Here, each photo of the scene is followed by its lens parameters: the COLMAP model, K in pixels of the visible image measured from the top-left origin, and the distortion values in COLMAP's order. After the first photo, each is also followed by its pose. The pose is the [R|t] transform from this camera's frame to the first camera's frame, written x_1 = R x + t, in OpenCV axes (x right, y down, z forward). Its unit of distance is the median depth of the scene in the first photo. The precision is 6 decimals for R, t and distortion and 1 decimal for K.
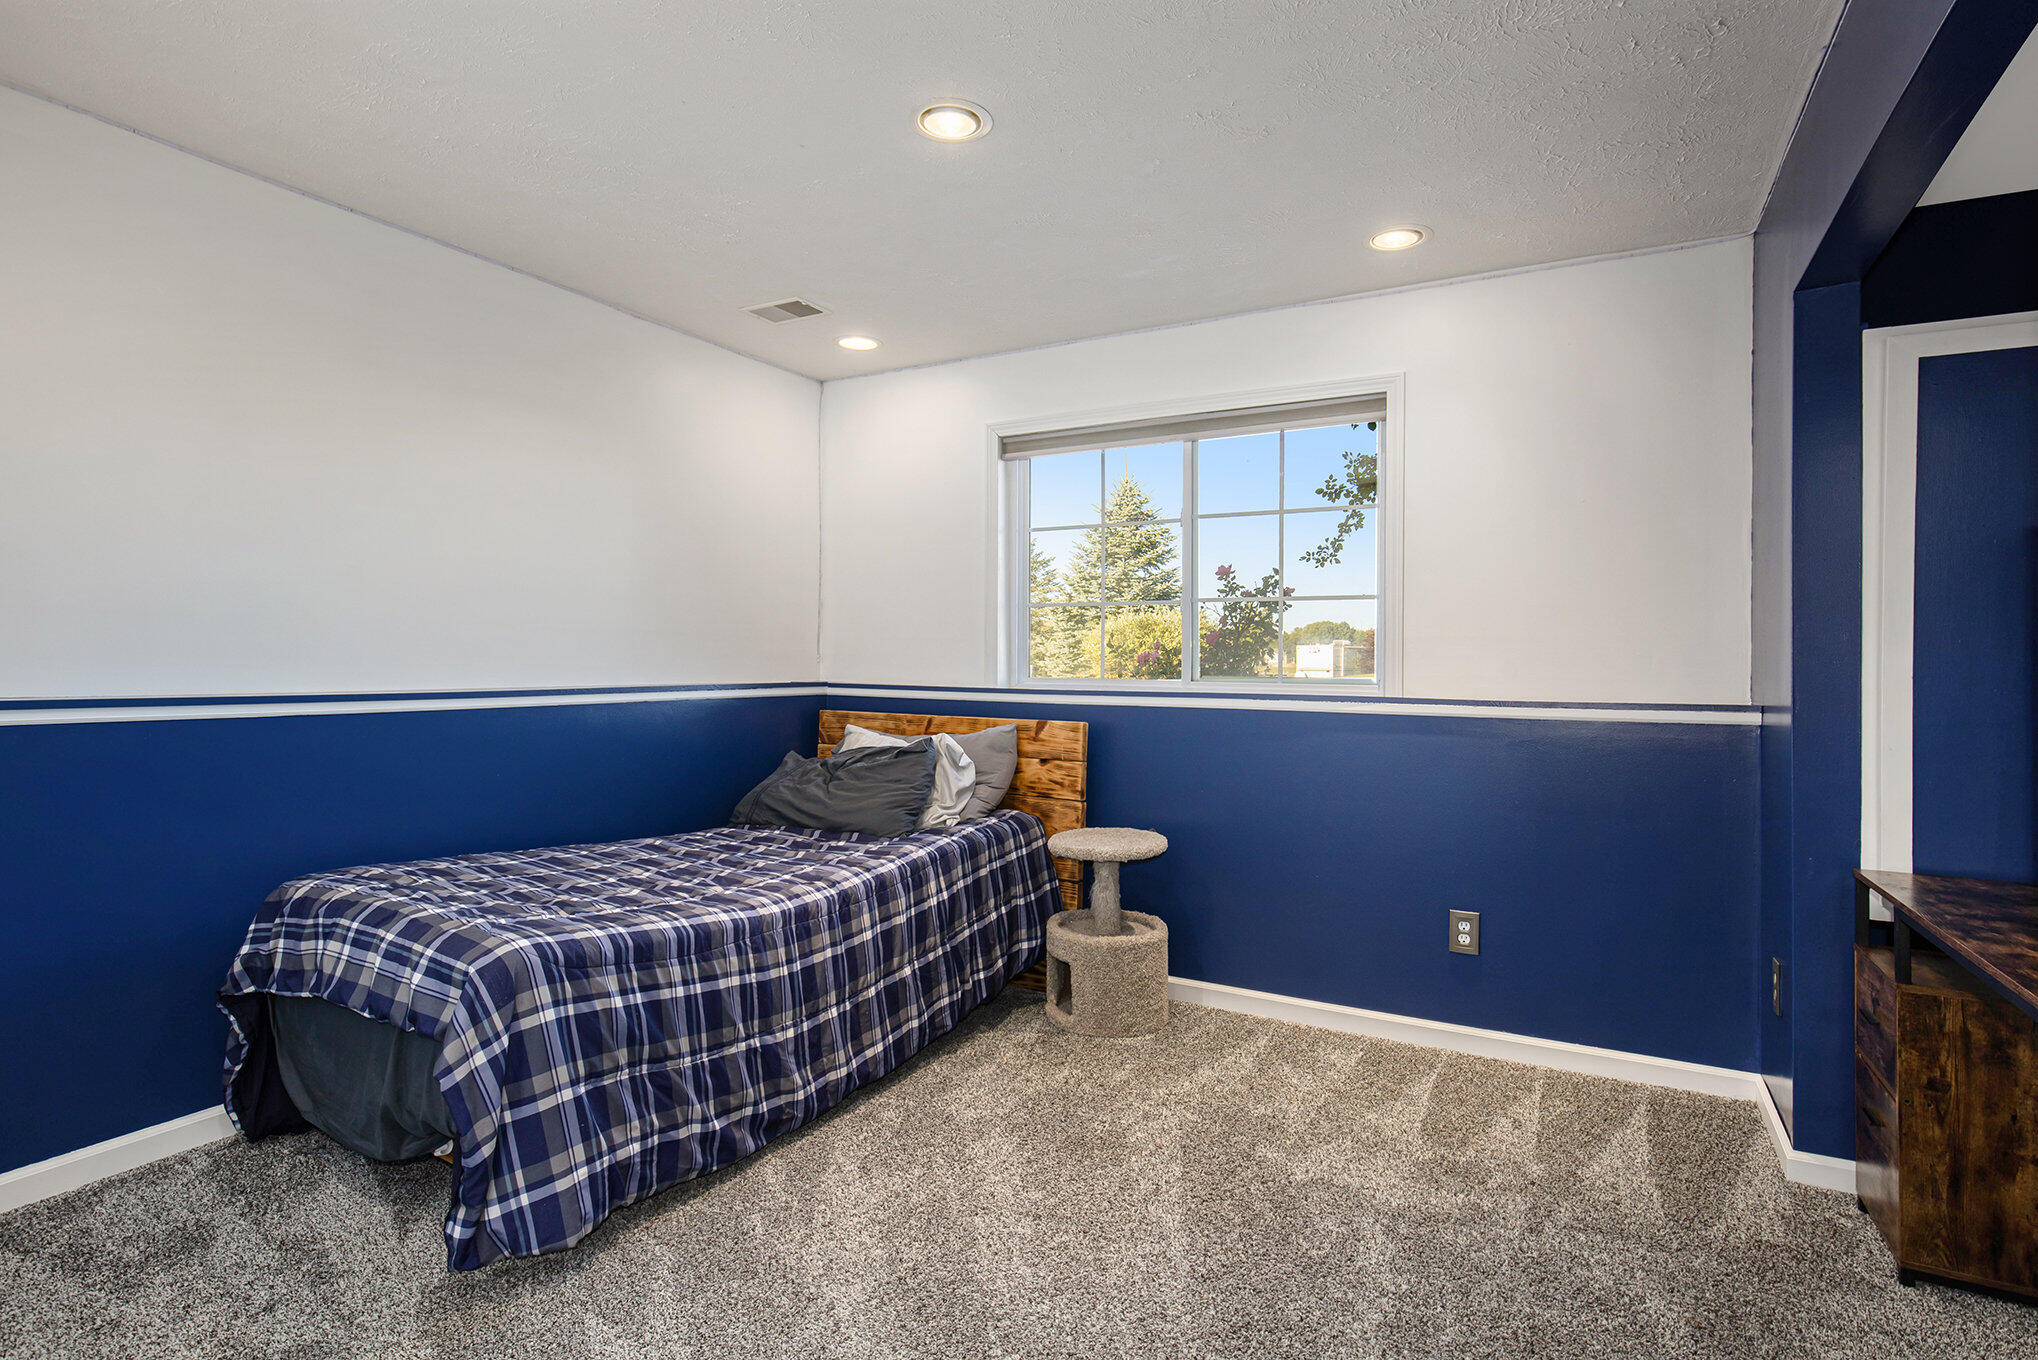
lens RADIAL K [[984.8, 0, 1018.8], [0, 984.8, 675.1], [0, 0, 1]] dist [-0.018101, -0.000194]
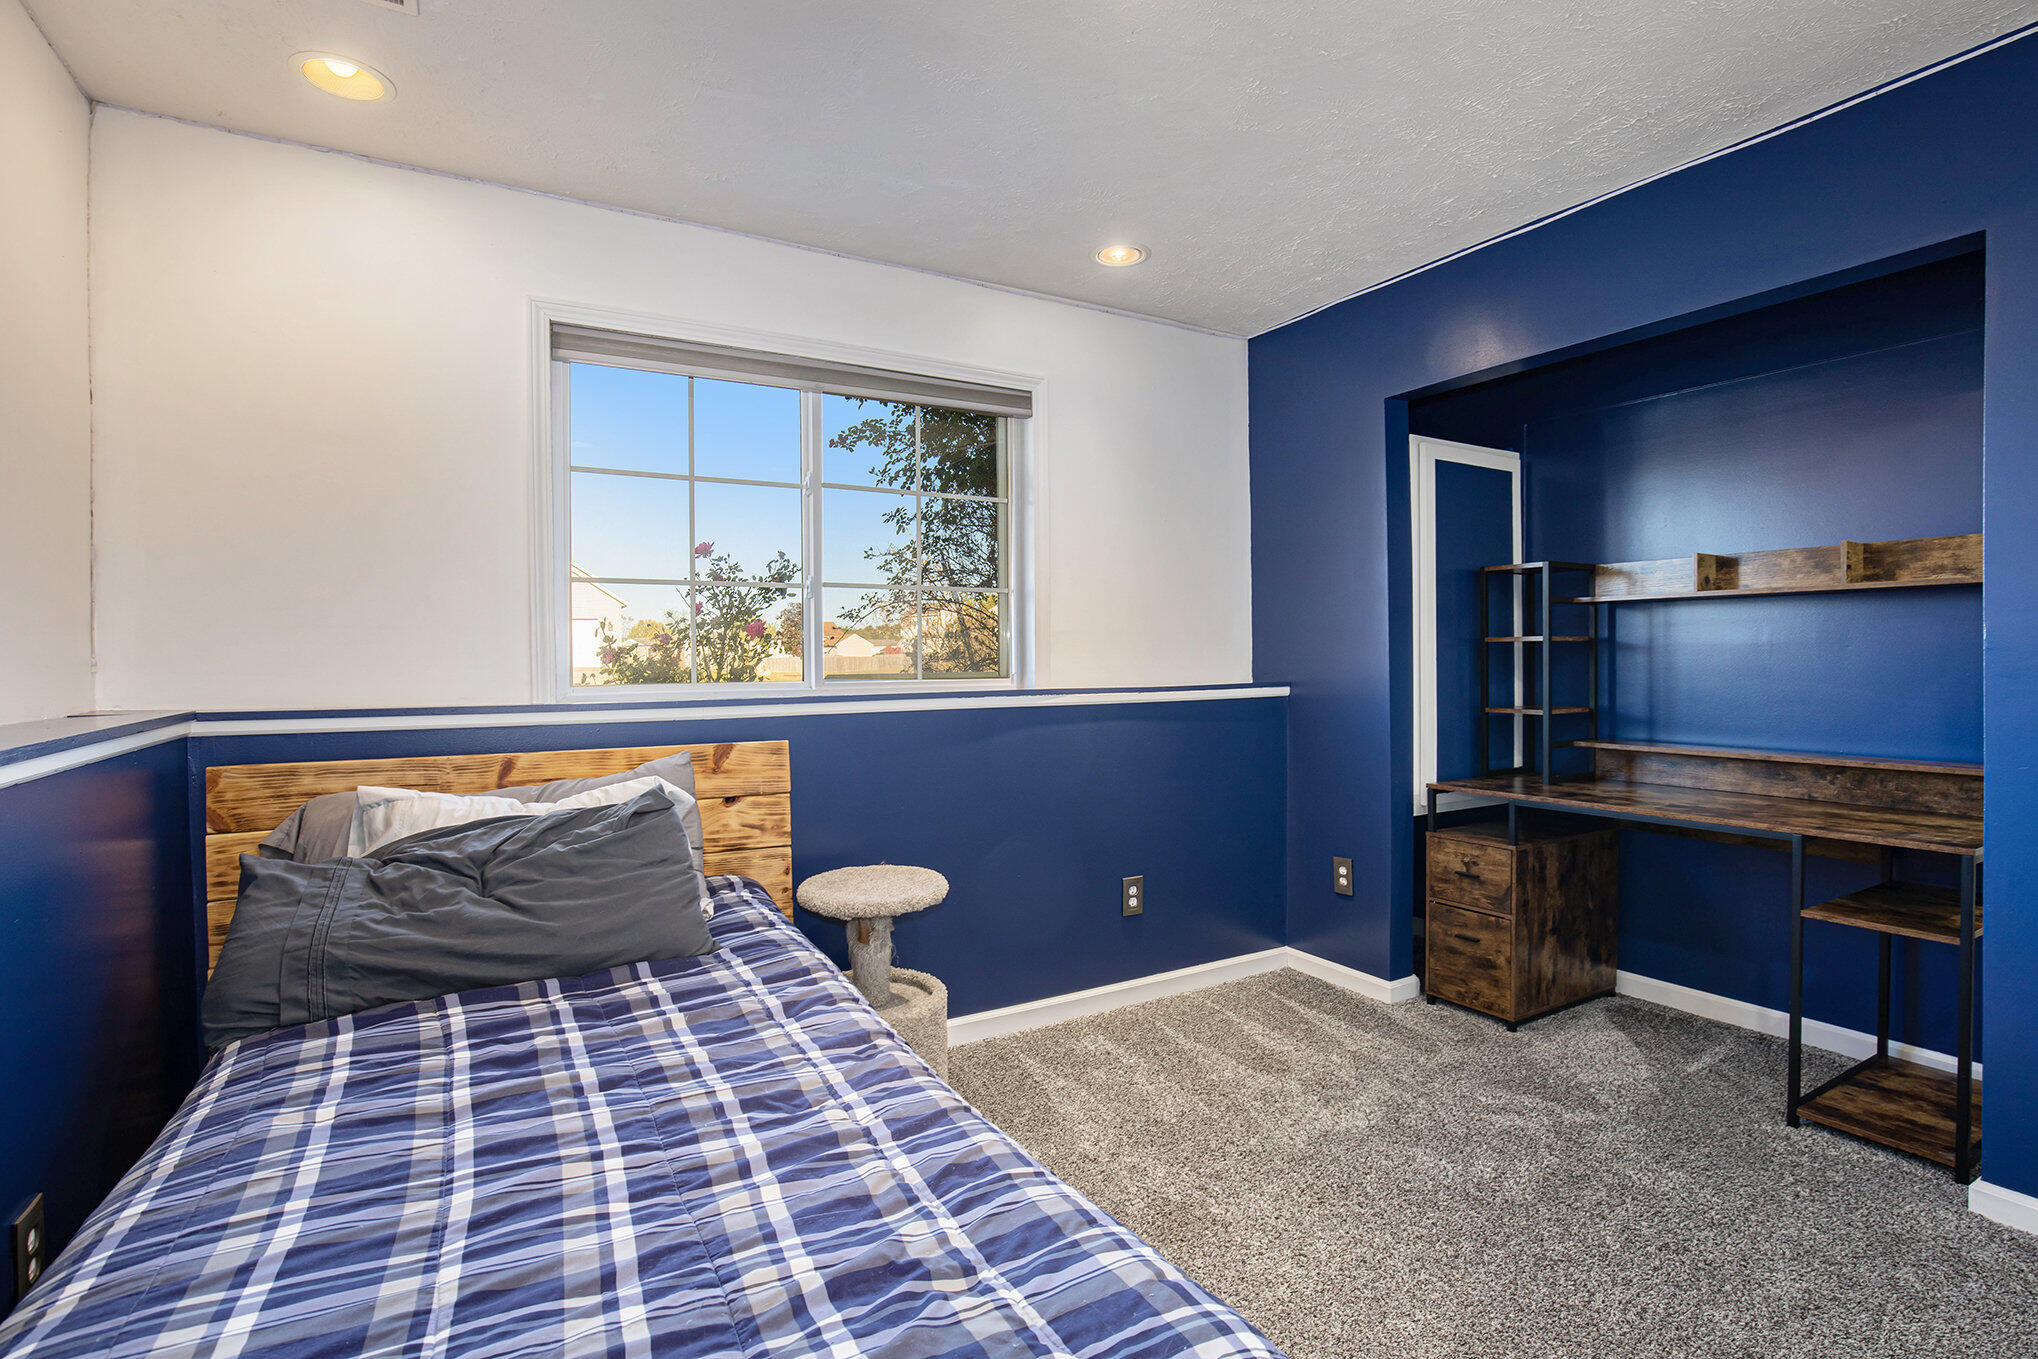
lens RADIAL K [[984.8, 0, 1018.0], [0, 984.8, 662.9], [0, 0, 1]] dist [-0.018101, -0.000194]
pose [[0.511974, -0.021565, 0.858730, -0.489310], [0.023353, 0.999665, 0.011180, -0.016076], [-0.858683, 0.014330, 0.512306, 0.459853]]
